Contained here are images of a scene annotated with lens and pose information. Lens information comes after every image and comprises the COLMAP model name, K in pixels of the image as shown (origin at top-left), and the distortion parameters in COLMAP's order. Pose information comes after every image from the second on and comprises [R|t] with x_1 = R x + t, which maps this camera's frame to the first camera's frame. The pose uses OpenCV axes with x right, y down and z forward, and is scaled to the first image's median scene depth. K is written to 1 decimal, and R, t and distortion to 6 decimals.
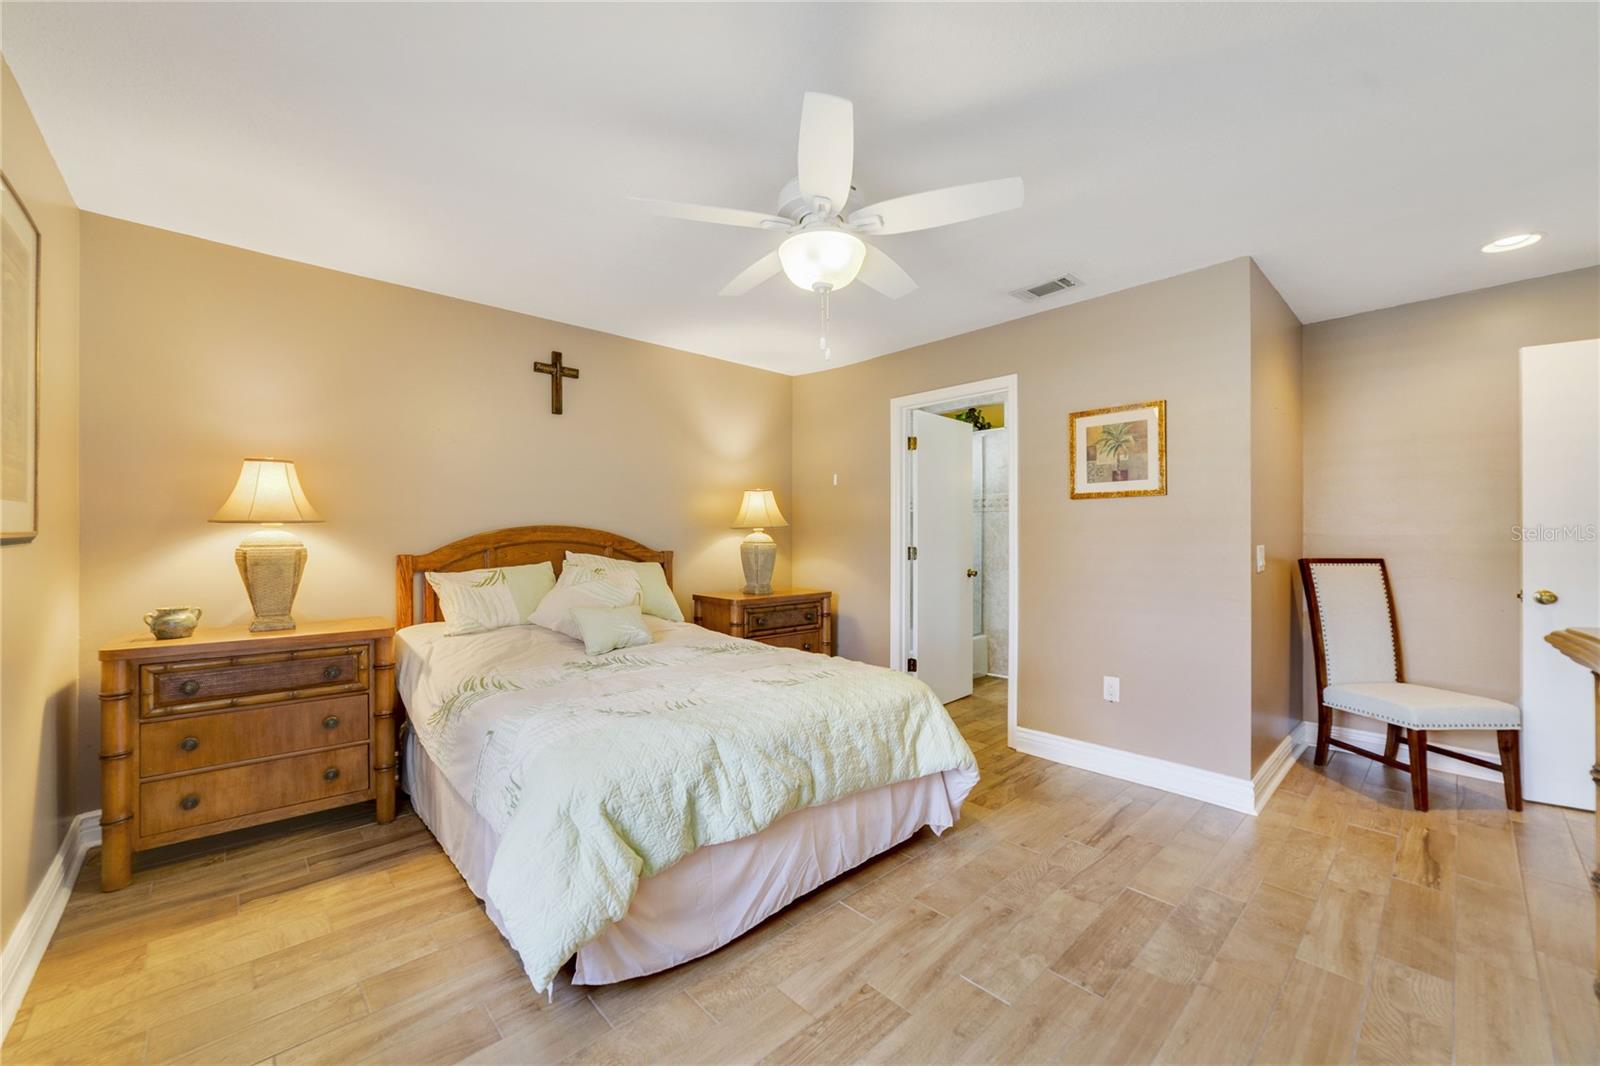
lens RADIAL K [[617.8, 0, 786.9], [0, 617.8, 537.7], [0, 0, 1]] dist [-0.006203, 0.002692]
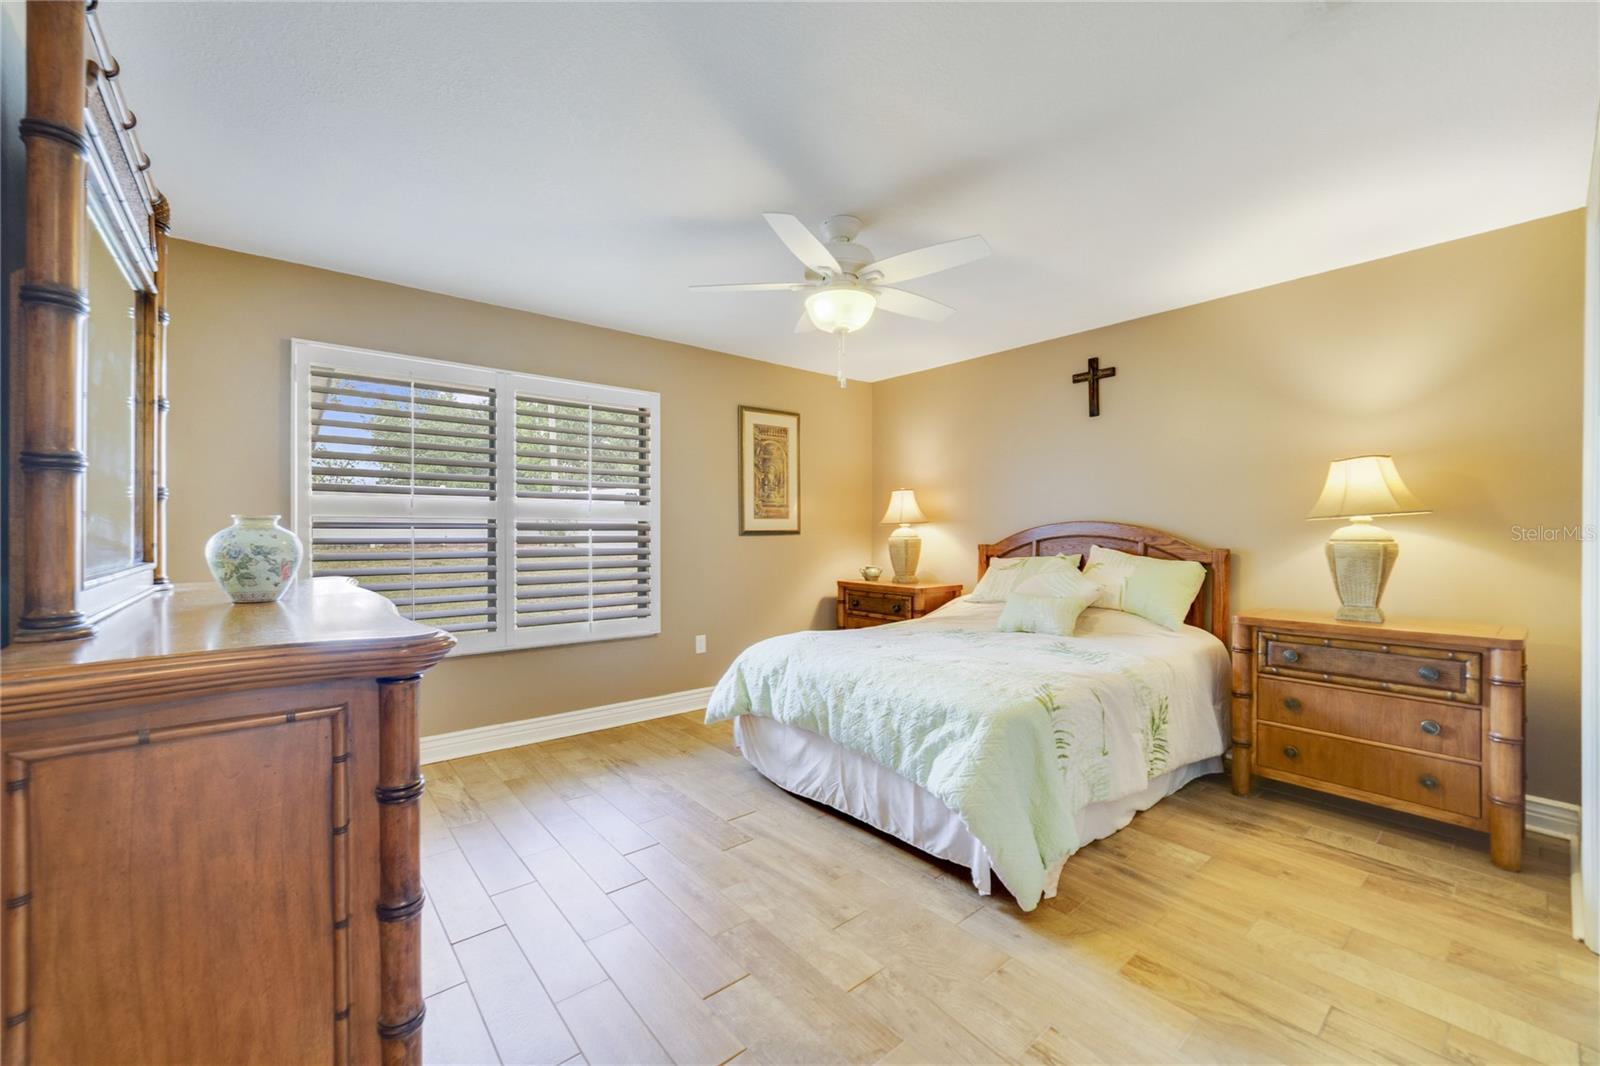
lens RADIAL K [[617.8, 0, 784.9], [0, 617.8, 530.7], [0, 0, 1]] dist [-0.006203, 0.002692]
pose [[-0.044074, -0.004308, -0.999019, 1.195250], [0.000302, 0.999991, -0.004326, 0.002490], [0.999028, -0.000492, -0.044072, 0.860011]]
